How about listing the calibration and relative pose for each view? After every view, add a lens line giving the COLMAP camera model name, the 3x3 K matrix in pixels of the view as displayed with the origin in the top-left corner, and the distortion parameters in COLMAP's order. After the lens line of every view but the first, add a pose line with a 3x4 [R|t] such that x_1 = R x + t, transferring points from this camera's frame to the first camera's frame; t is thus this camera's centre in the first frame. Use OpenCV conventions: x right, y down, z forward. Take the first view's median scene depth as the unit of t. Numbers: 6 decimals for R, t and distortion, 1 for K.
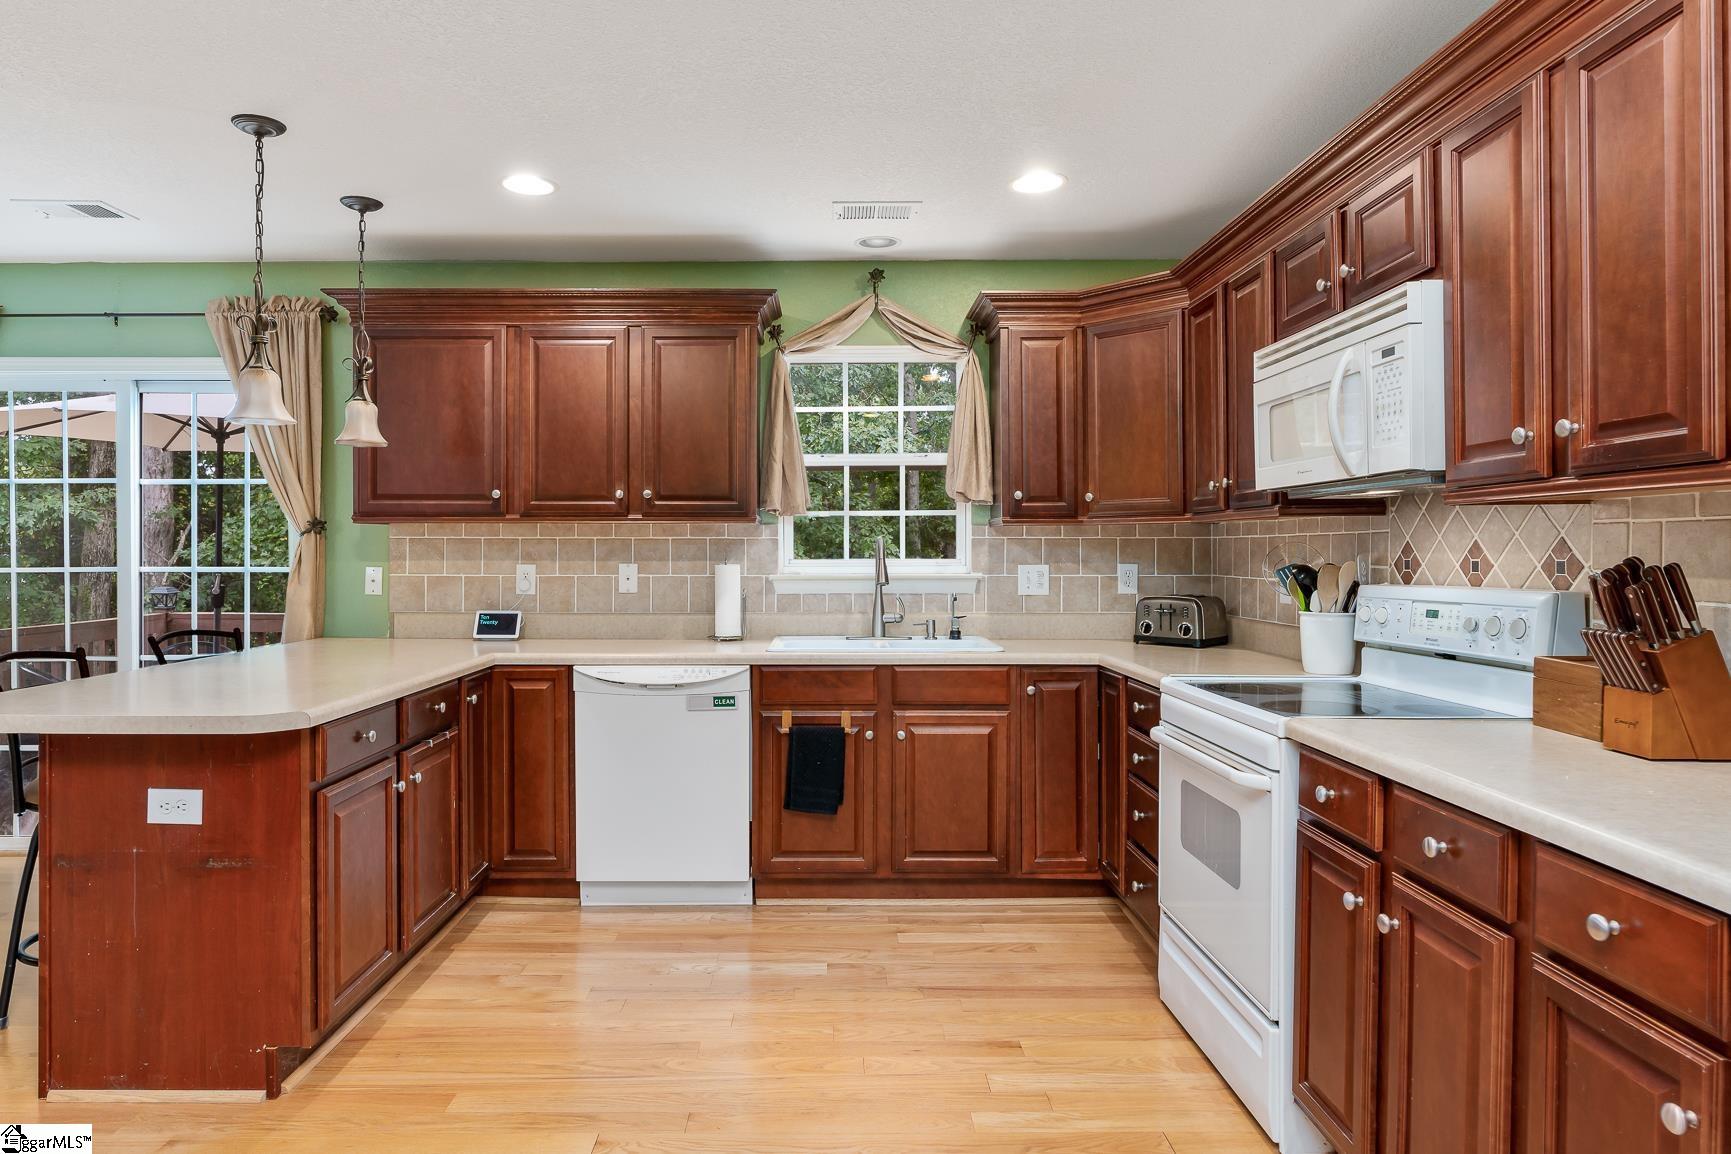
lens RADIAL K [[1040.6, 0, 863.7], [0, 1040.6, 560.9], [0, 0, 1]] dist [-0.004397, 0.002494]
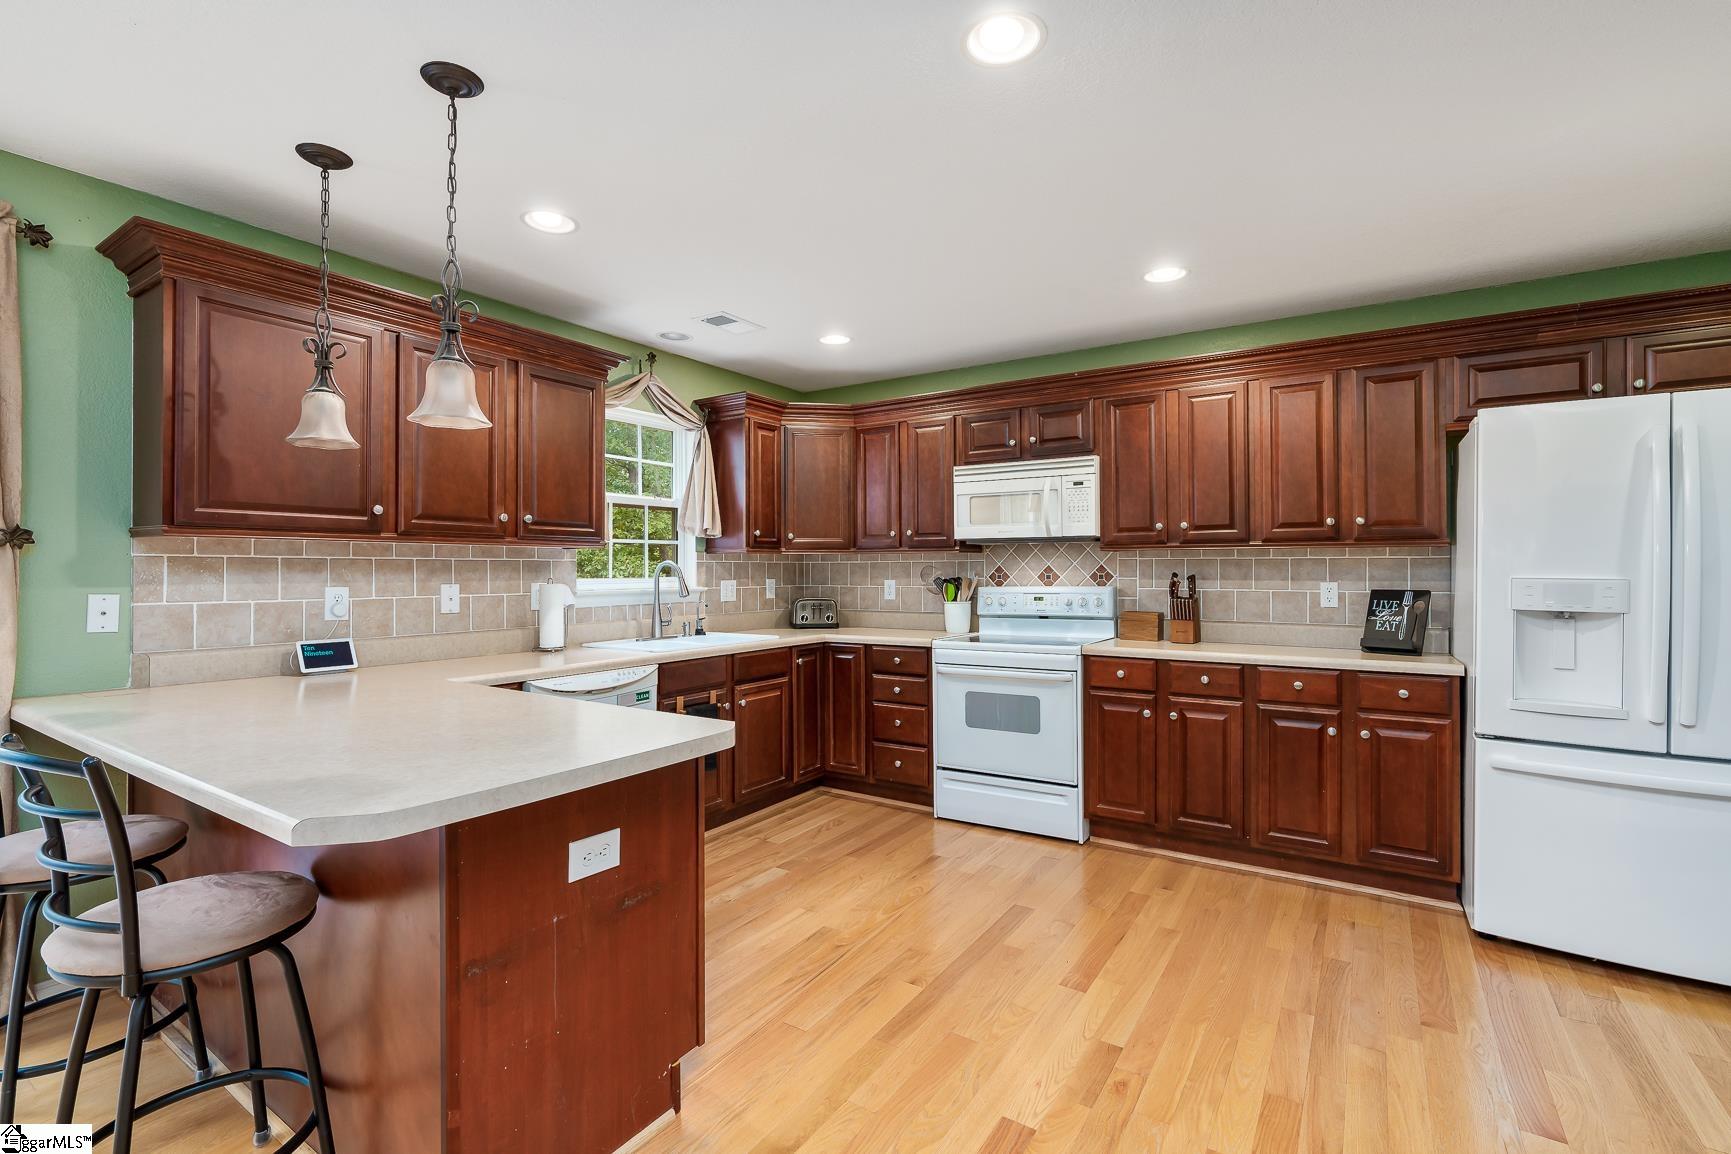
lens RADIAL K [[783.8, 0, 863.1], [0, 783.8, 573.5], [0, 0, 1]] dist [-0.003962, -0.000135]
pose [[0.542465, -0.005457, 0.840061, -0.703008], [0.008968, 0.999960, 0.000704, -0.005082], [-0.840030, 0.007152, 0.542492, 0.271381]]
